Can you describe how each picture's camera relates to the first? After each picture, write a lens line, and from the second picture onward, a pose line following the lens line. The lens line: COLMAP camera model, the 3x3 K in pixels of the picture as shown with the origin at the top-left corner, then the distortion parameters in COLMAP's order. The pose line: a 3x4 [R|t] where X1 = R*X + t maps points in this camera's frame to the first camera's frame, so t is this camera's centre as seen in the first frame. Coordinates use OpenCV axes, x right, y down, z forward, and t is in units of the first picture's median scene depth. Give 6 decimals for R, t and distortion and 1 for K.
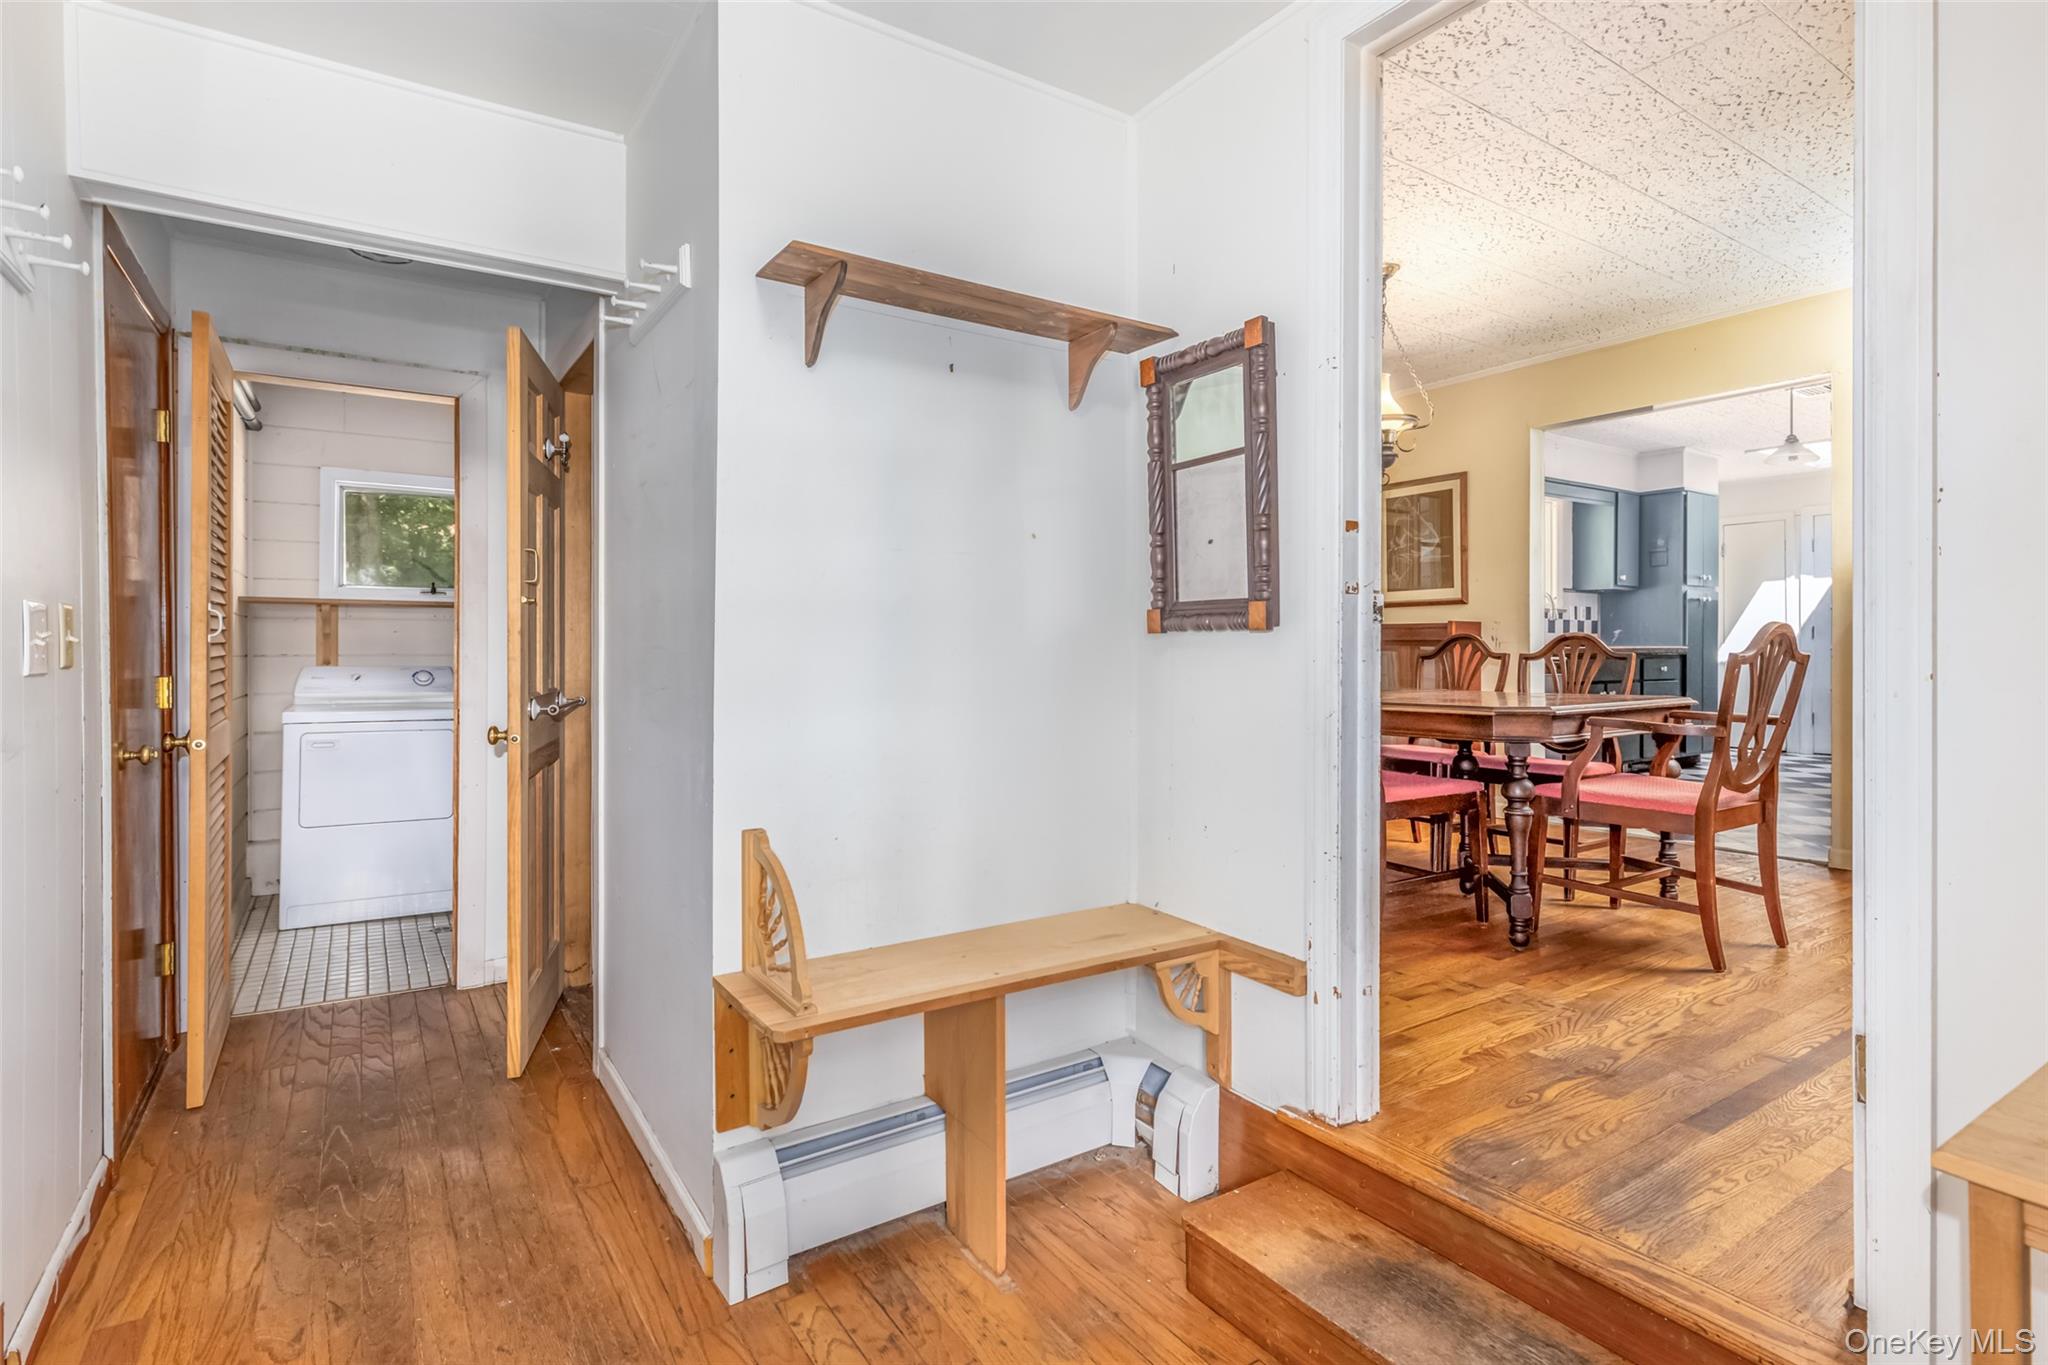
lens RADIAL K [[989.8, 0, 1019.1], [0, 989.8, 646.0], [0, 0, 1]] dist [0.015977, -0.000539]
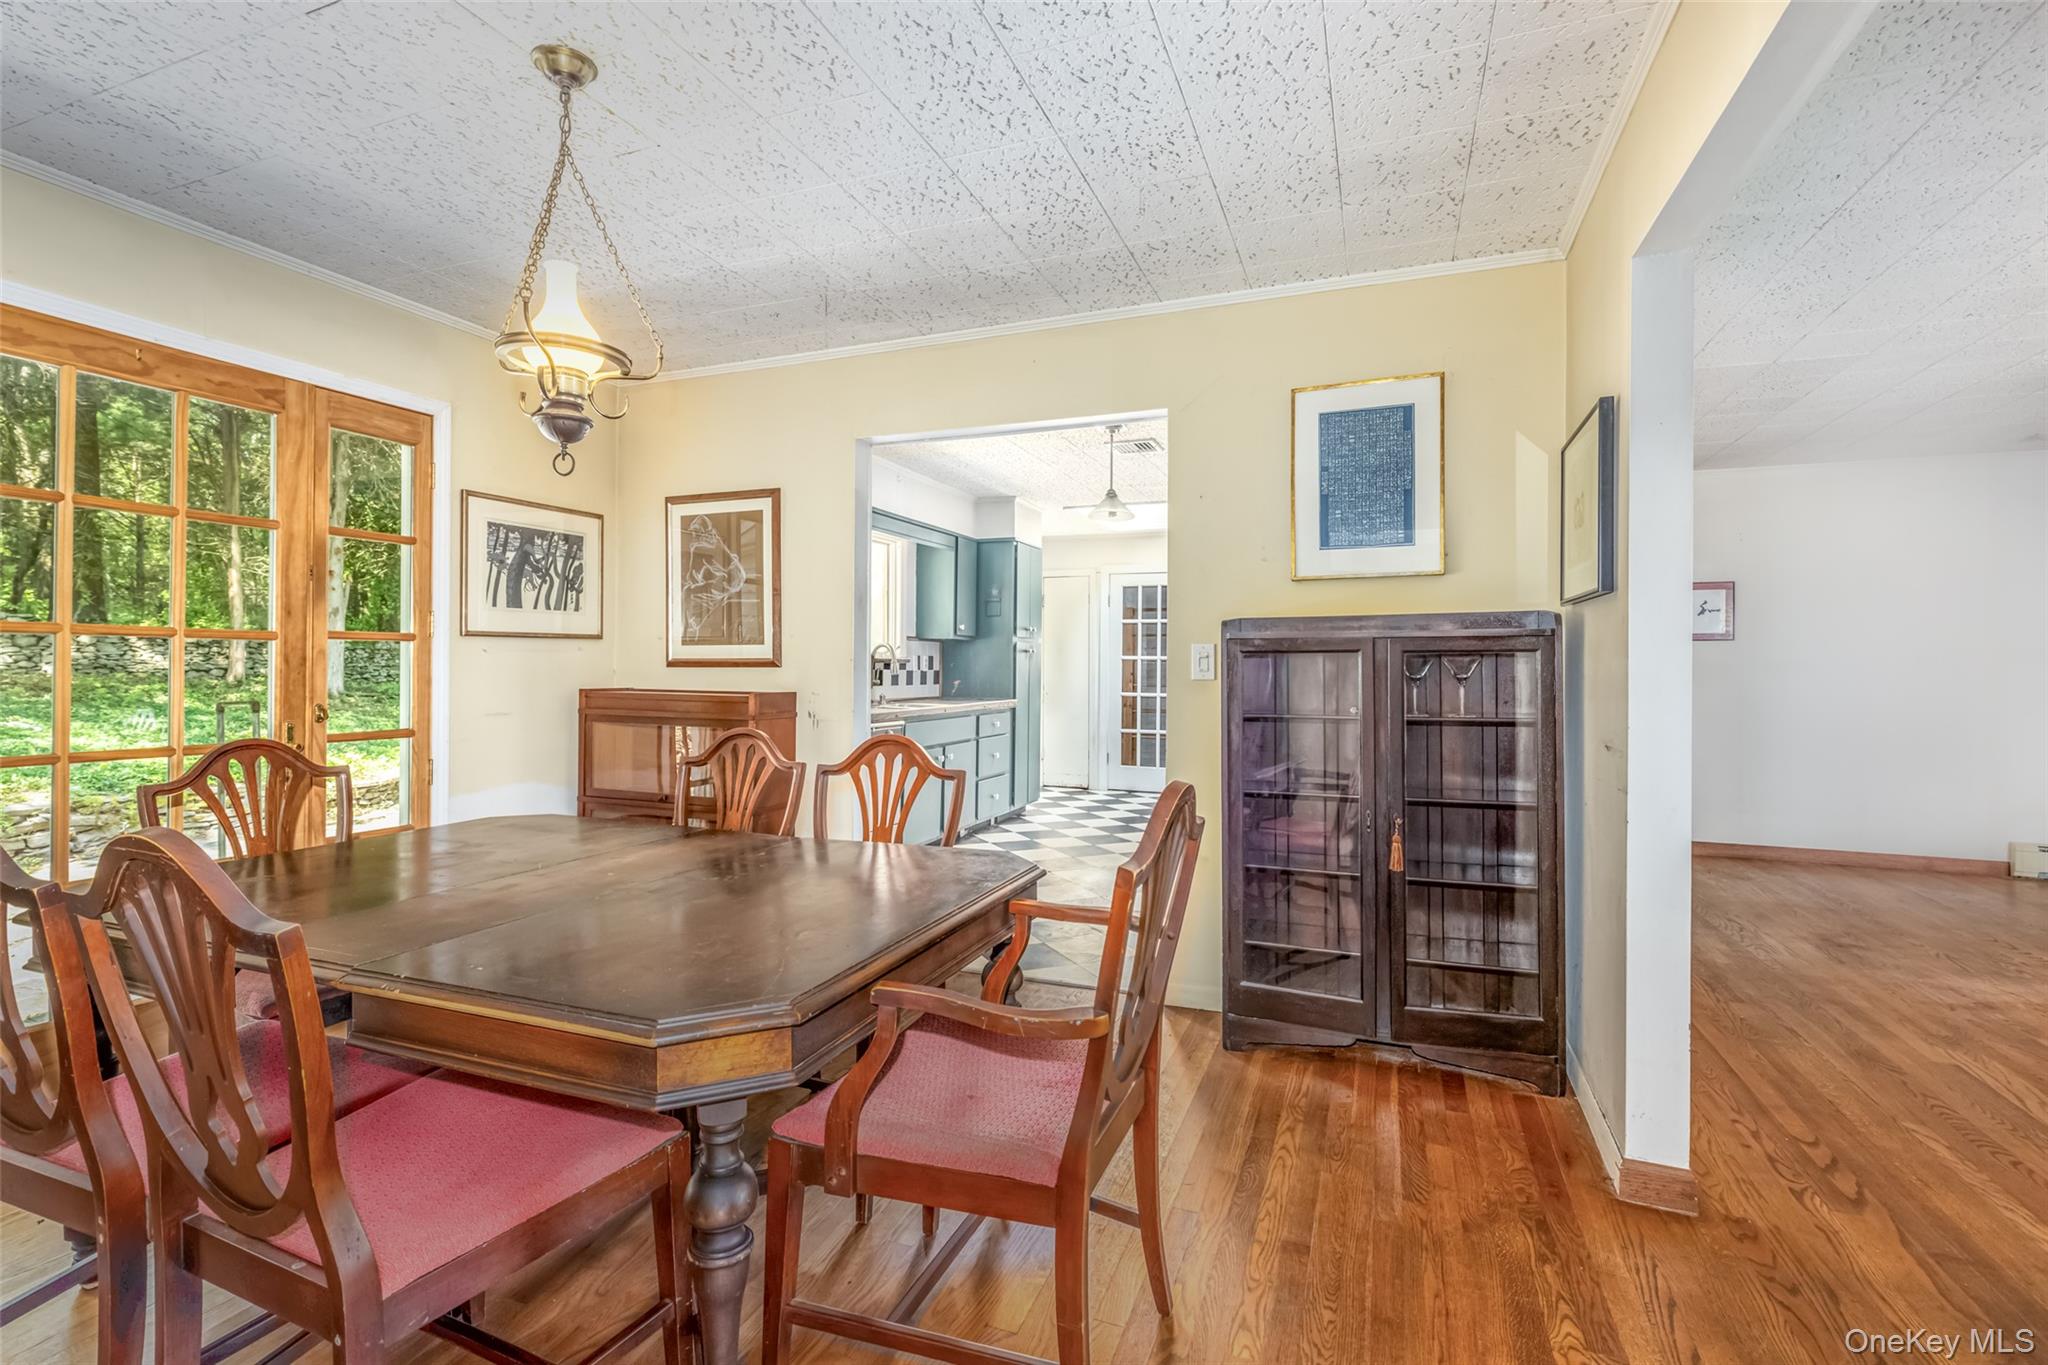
lens RADIAL K [[935.1, 0, 1016.1], [0, 935.1, 672.5], [0, 0, 1]] dist [0.014057, -0.000790]
pose [[0.827050, 0.001974, 0.562125, 0.155528], [-0.007111, 0.999951, 0.006950, -0.033797], [-0.562083, -0.009746, 0.827023, 0.244545]]
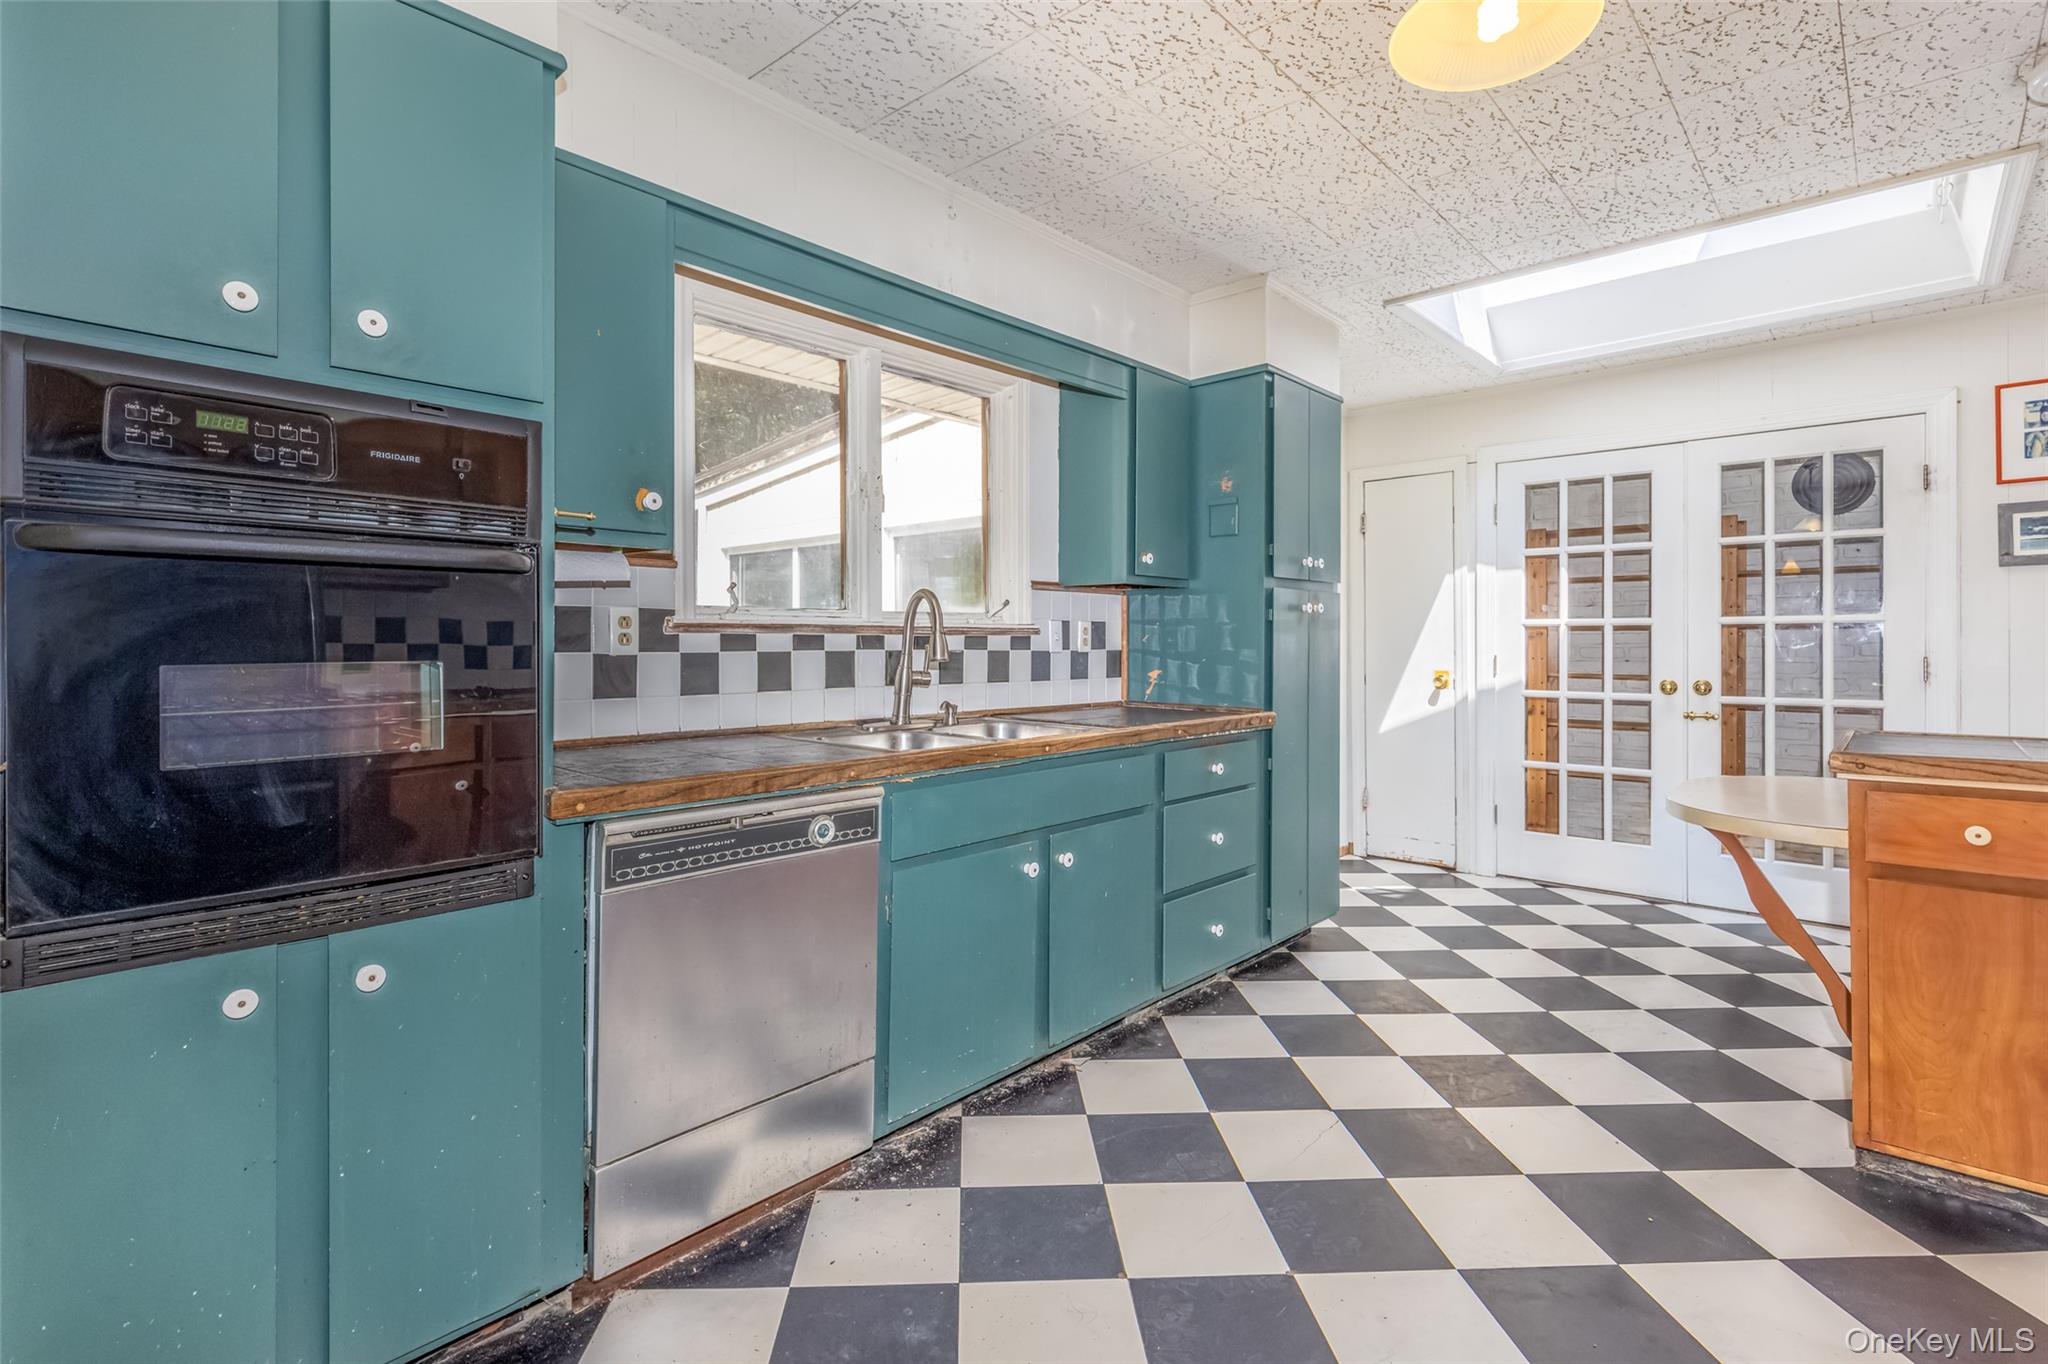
lens RADIAL K [[989.8, 0, 1012.1], [0, 989.8, 642.5], [0, 0, 1]] dist [0.015977, -0.000539]
pose [[0.971615, -0.001049, 0.236566, 0.294702], [0.001131, 0.999999, -0.000211, -0.033279], [-0.236565, 0.000472, 0.971615, 0.409823]]
